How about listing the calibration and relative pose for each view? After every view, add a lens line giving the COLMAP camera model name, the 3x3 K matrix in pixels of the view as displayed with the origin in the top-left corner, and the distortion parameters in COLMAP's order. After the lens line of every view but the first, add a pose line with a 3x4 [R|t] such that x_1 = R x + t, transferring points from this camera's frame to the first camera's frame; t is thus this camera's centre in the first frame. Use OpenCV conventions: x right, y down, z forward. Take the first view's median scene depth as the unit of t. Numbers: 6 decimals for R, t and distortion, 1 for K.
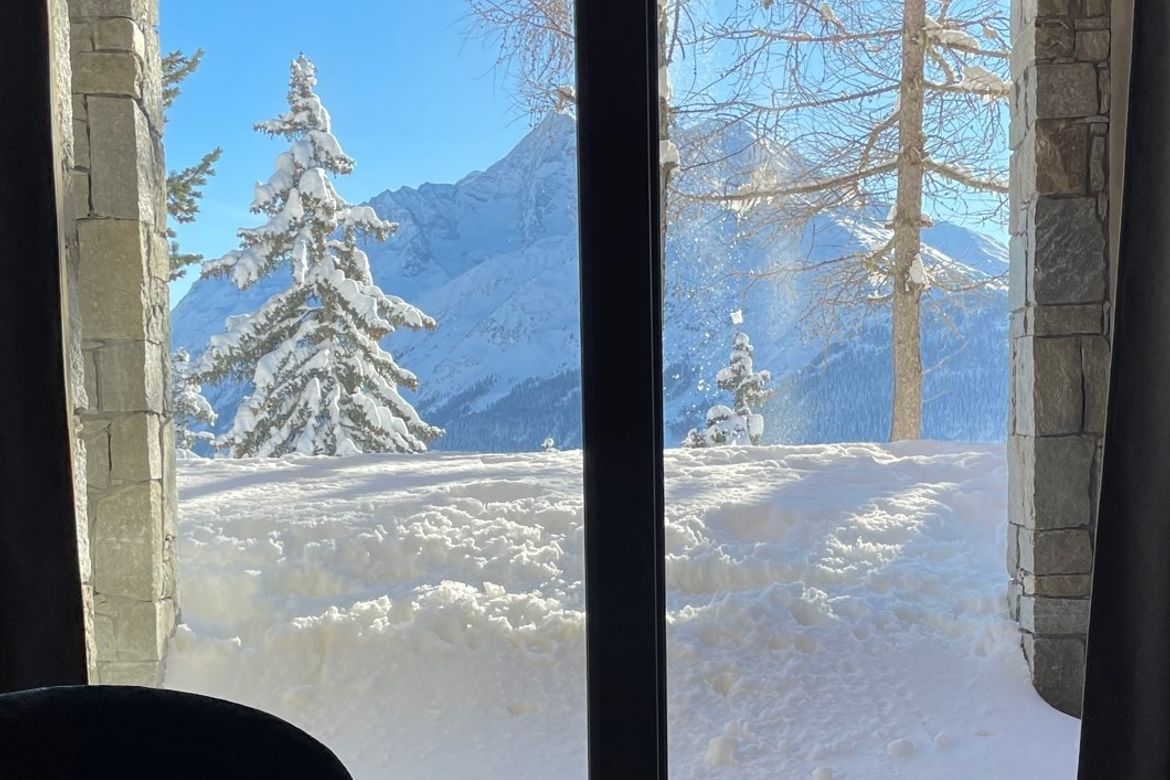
lens RADIAL K [[936.0, 0, 589.7], [0, 936.0, 352.8], [0, 0, 1]] dist [0.060589, 0.002199]
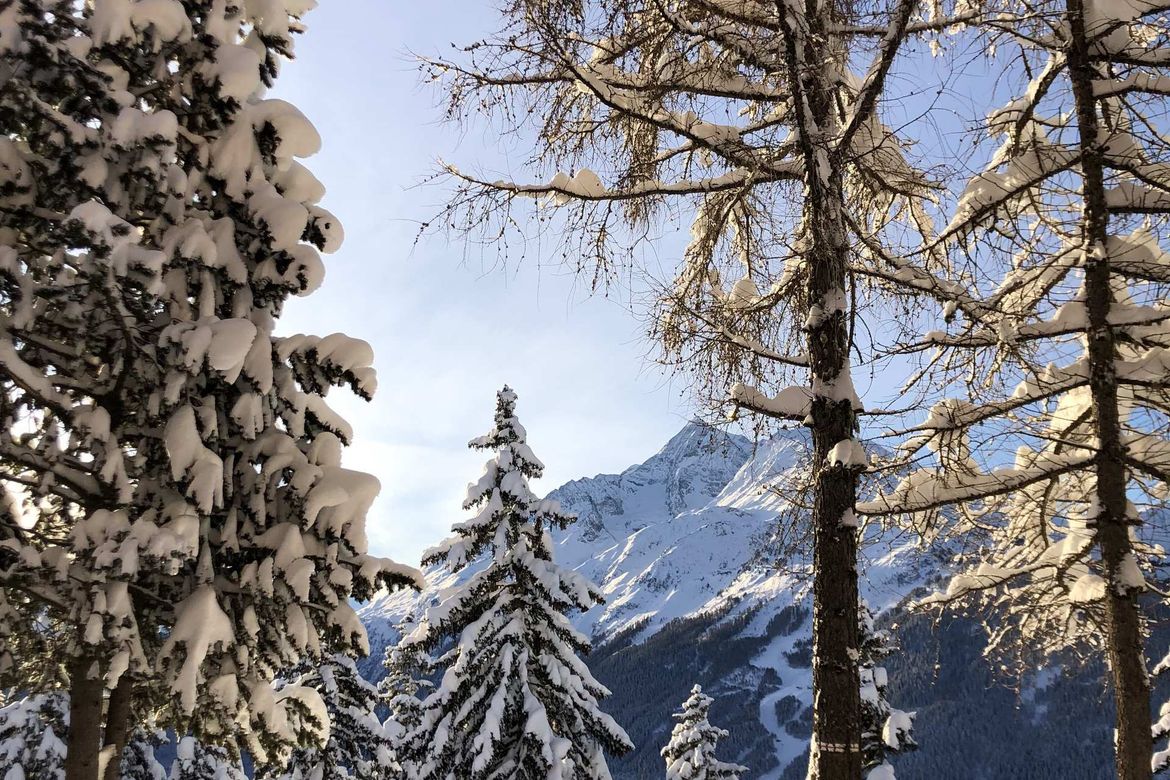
lens RADIAL K [[1183.7, 0, 584.5], [0, 1183.7, 388.7], [0, 0, 1]] dist [-0.005560, 0.000000]
pose [[0.982558, -0.042095, -0.181129, 0.091260], [-0.009517, 0.961382, -0.275054, 0.129865], [0.185712, 0.271980, 0.944213, -0.497850]]
